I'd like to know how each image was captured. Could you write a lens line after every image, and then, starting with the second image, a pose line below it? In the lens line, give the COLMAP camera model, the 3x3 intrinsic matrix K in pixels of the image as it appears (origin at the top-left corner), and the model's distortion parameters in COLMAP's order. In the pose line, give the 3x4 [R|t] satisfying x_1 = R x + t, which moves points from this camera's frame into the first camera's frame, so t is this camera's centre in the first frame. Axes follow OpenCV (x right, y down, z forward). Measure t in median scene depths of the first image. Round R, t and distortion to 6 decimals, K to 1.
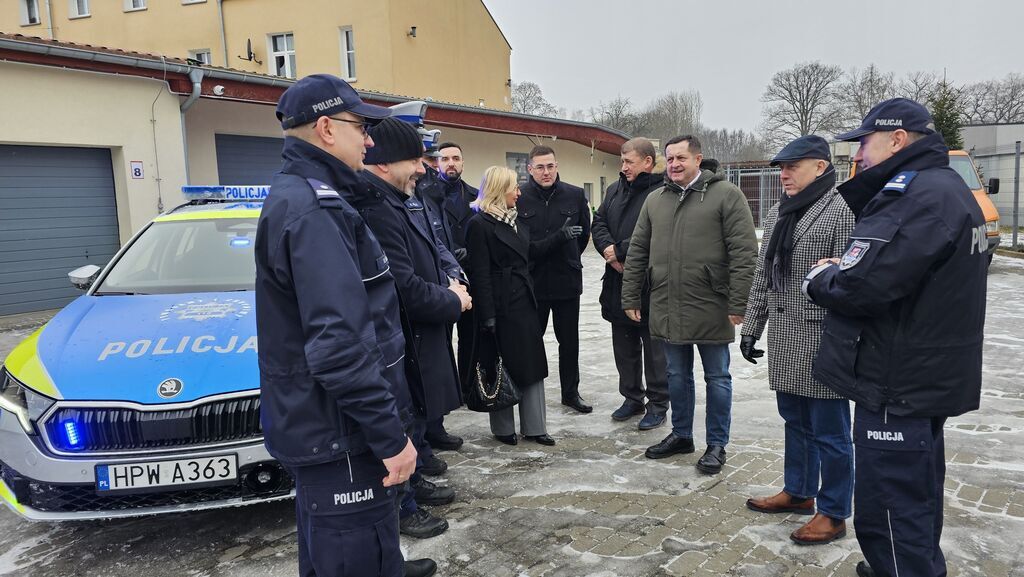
lens RADIAL K [[670.3, 0, 521.7], [0, 670.3, 284.1], [0, 0, 1]] dist [0.062785, -0.055424]
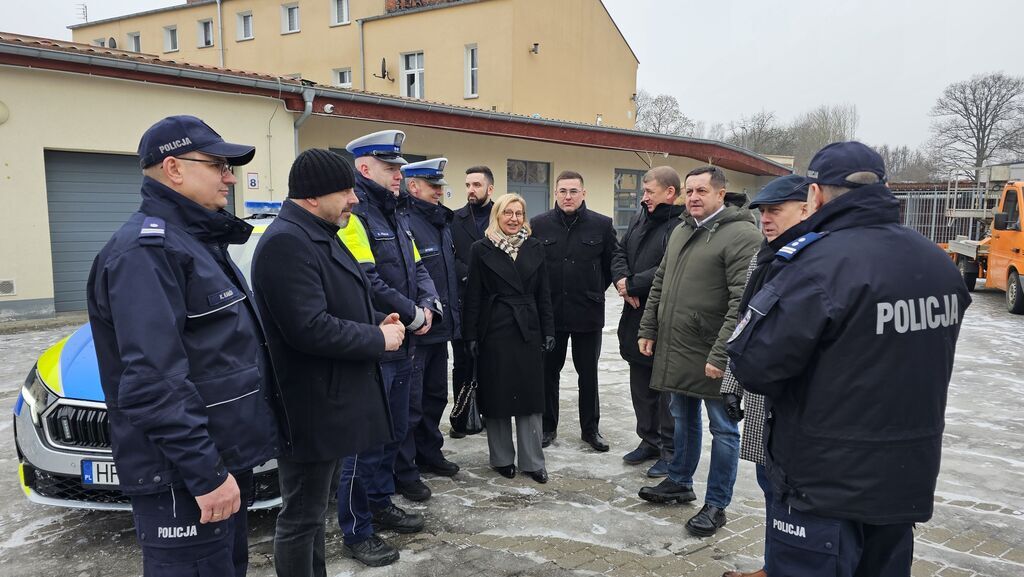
lens RADIAL K [[671.0, 0, 512.0], [0, 671.0, 288.5], [0, 0, 1]] dist [0.069190, -0.062404]
pose [[0.978114, 0.056700, -0.200196, 0.184615], [-0.059241, 0.998221, -0.006721, -0.031010], [0.199458, 0.018434, 0.979733, 0.040419]]
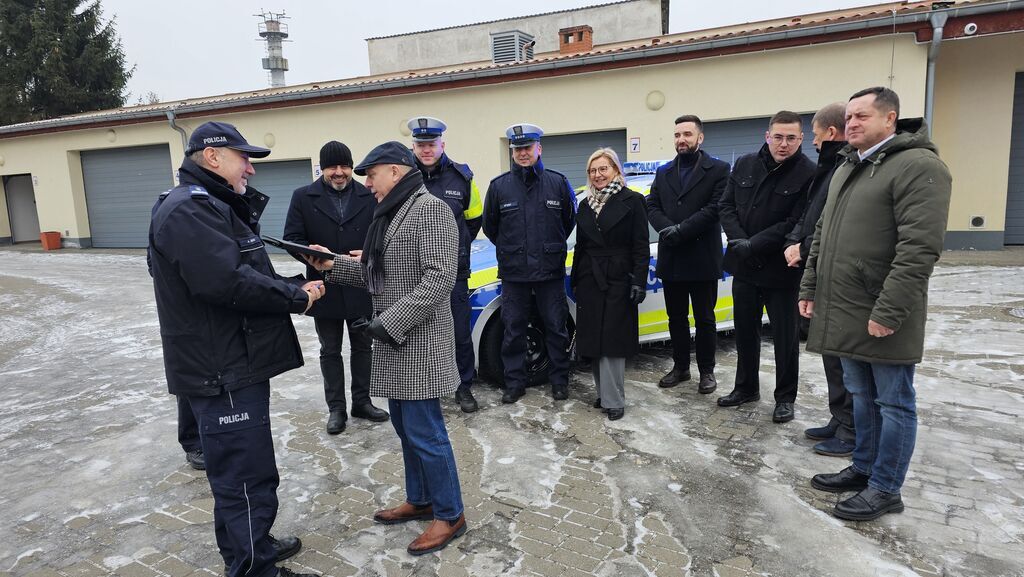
lens RADIAL K [[671.0, 0, 512.0], [0, 671.0, 288.5], [0, 0, 1]] dist [0.069190, -0.062404]
pose [[0.161258, 0.172776, -0.971671, 1.030211], [-0.084233, 0.983373, 0.160878, -0.126610], [0.983311, 0.055904, 0.173130, 0.761014]]
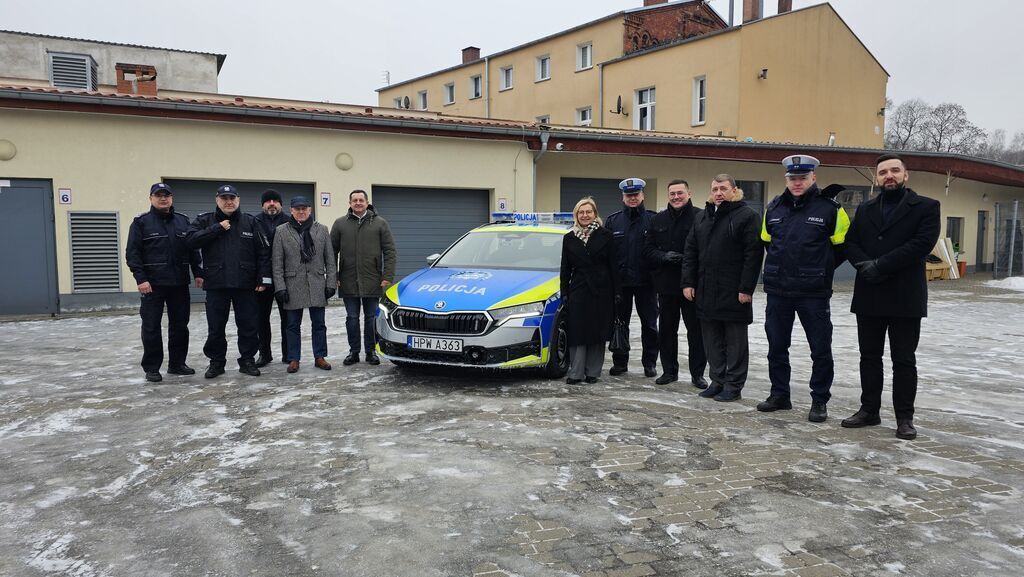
lens RADIAL K [[670.3, 0, 521.7], [0, 670.3, 284.1], [0, 0, 1]] dist [0.062785, -0.055424]
pose [[0.851296, 0.062244, -0.520980, 0.576725], [-0.088913, 0.995691, -0.026326, 0.090960], [0.517097, 0.068733, 0.853163, -0.477104]]
